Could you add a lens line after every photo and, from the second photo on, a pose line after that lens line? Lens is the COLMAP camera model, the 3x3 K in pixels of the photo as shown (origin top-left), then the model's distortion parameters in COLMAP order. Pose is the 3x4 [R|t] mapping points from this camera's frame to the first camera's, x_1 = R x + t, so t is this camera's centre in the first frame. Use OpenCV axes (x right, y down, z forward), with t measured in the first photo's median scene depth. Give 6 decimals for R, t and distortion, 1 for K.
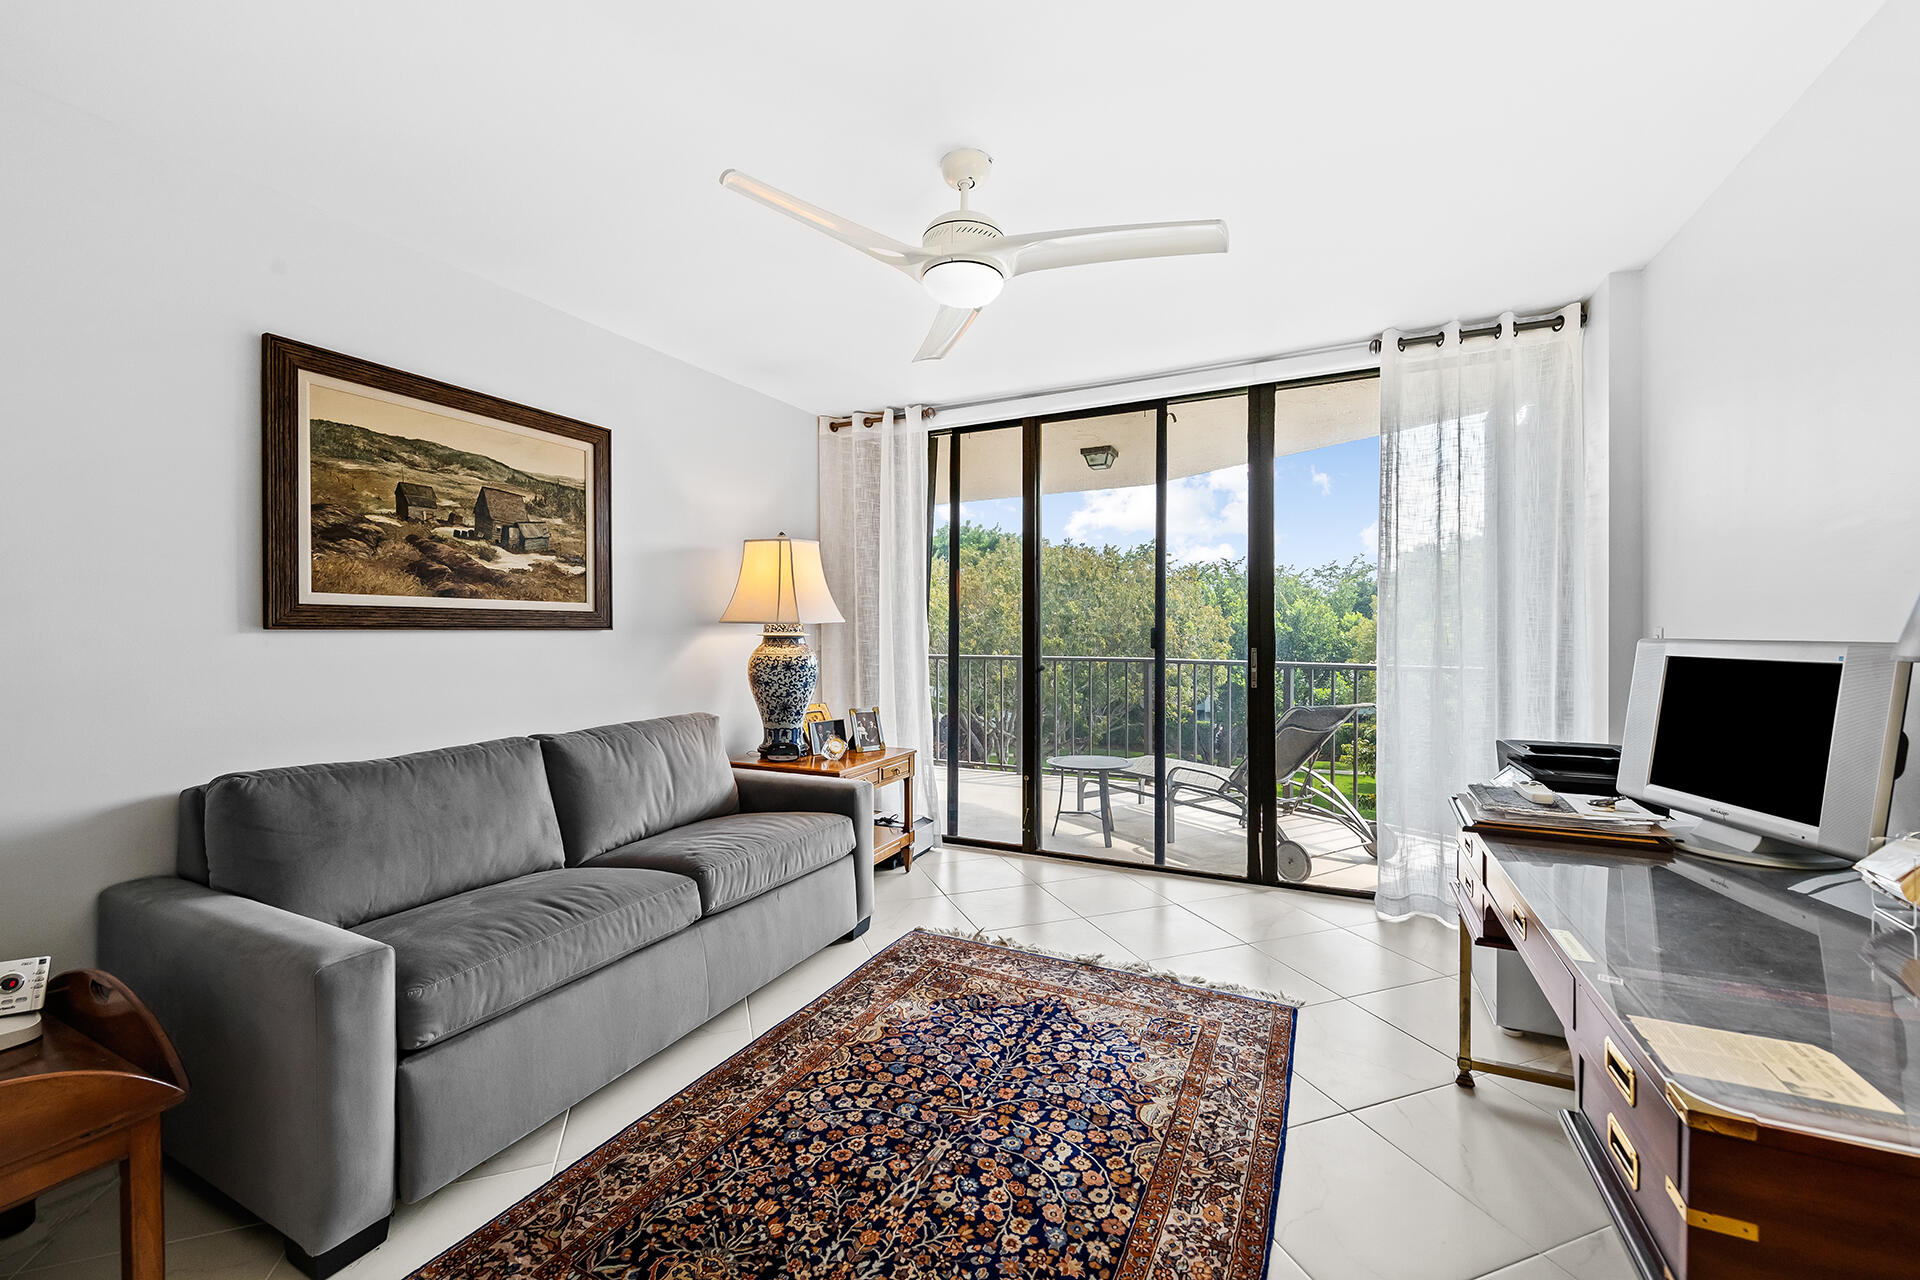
lens RADIAL K [[754.7, 0, 962.2], [0, 754.7, 641.7], [0, 0, 1]] dist [-0.000111, -0.000006]
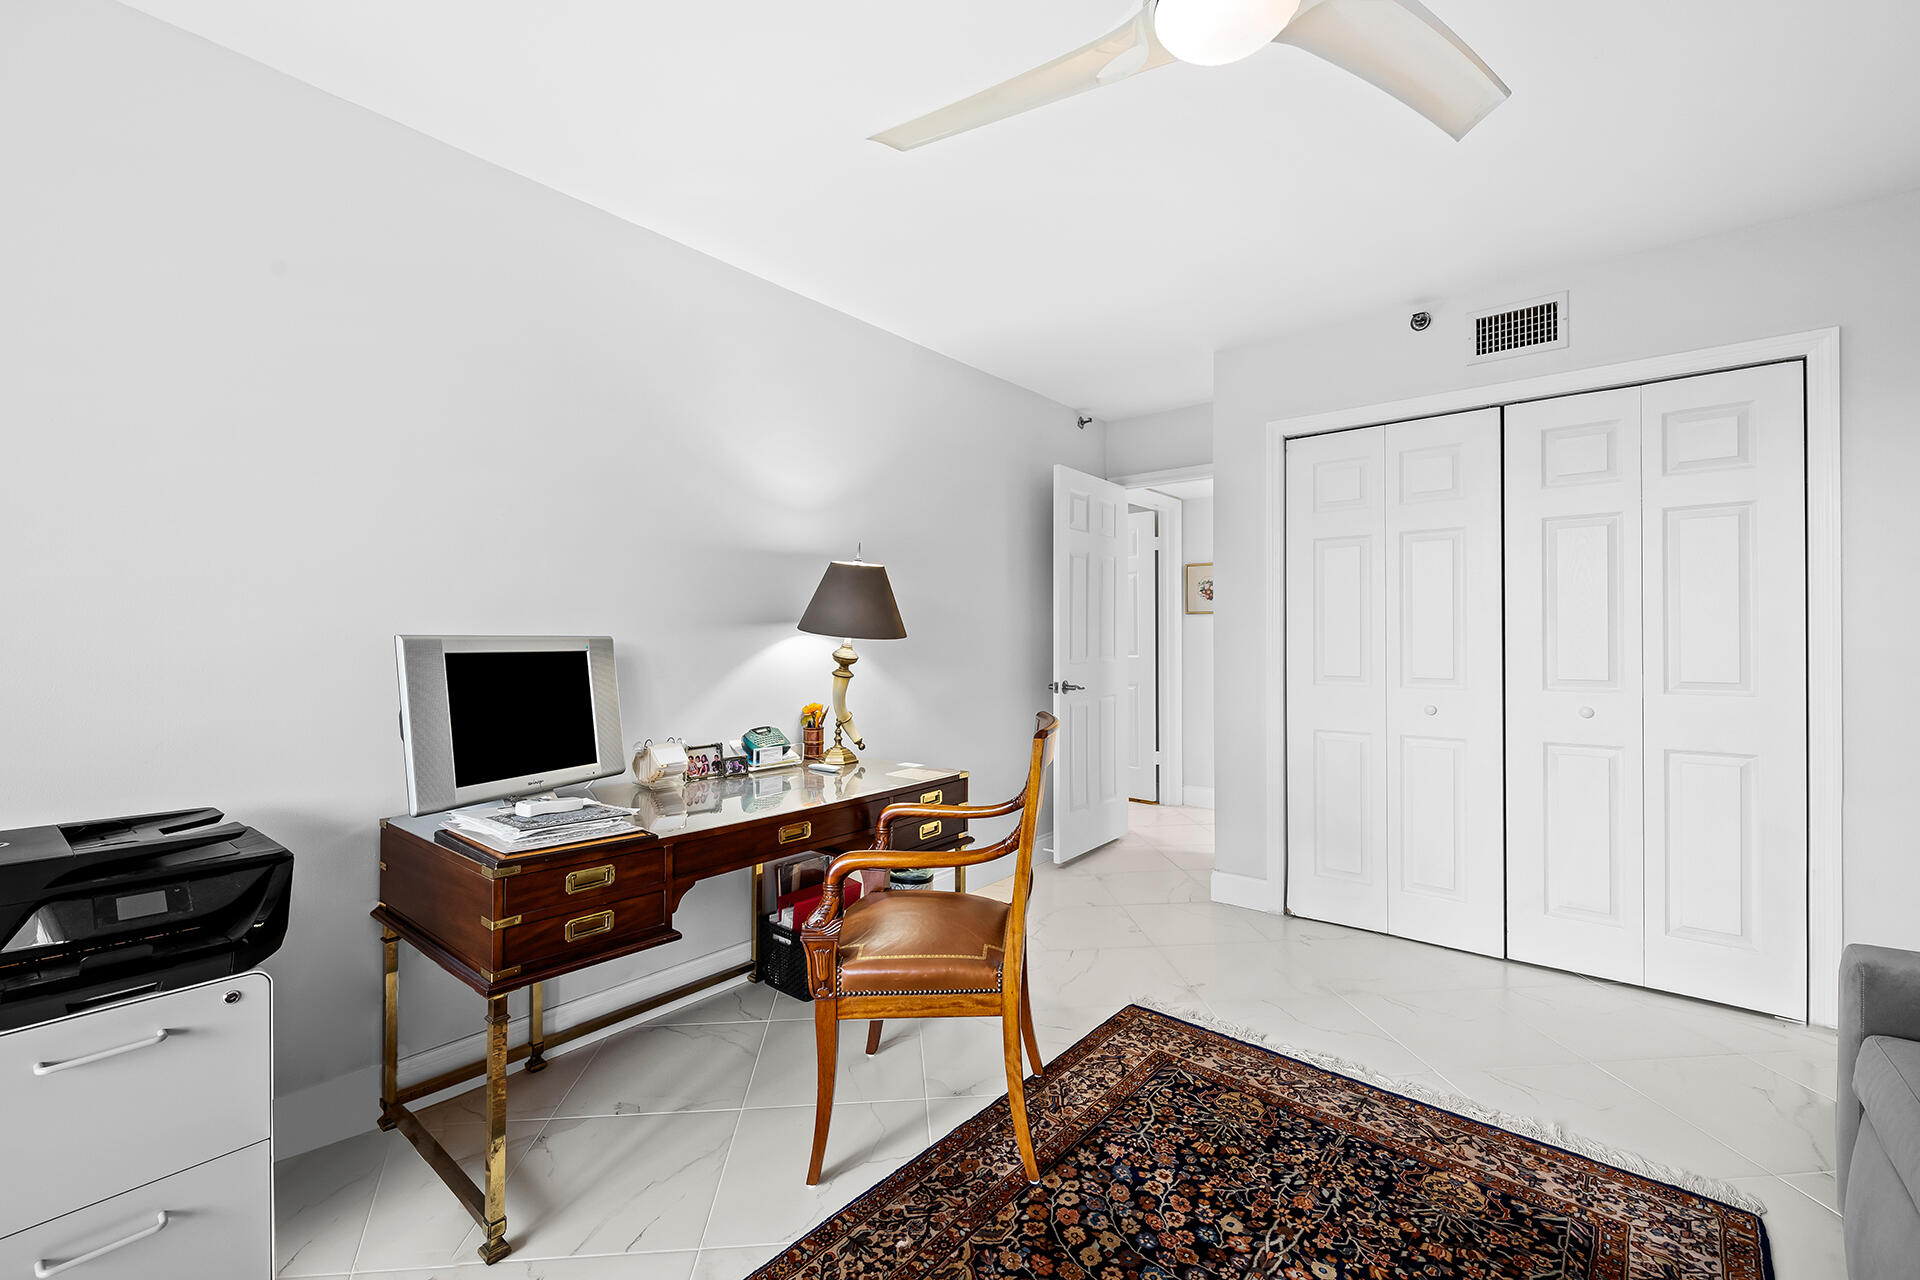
lens RADIAL K [[819.2, 0, 954.2], [0, 819.2, 639.6], [0, 0, 1]] dist [-0.000516, -0.000046]
pose [[-0.971561, 0.000294, 0.236788, 0.073629], [0.001237, 0.999992, 0.003836, 0.001042], [-0.236785, 0.004020, -0.971554, 2.083651]]
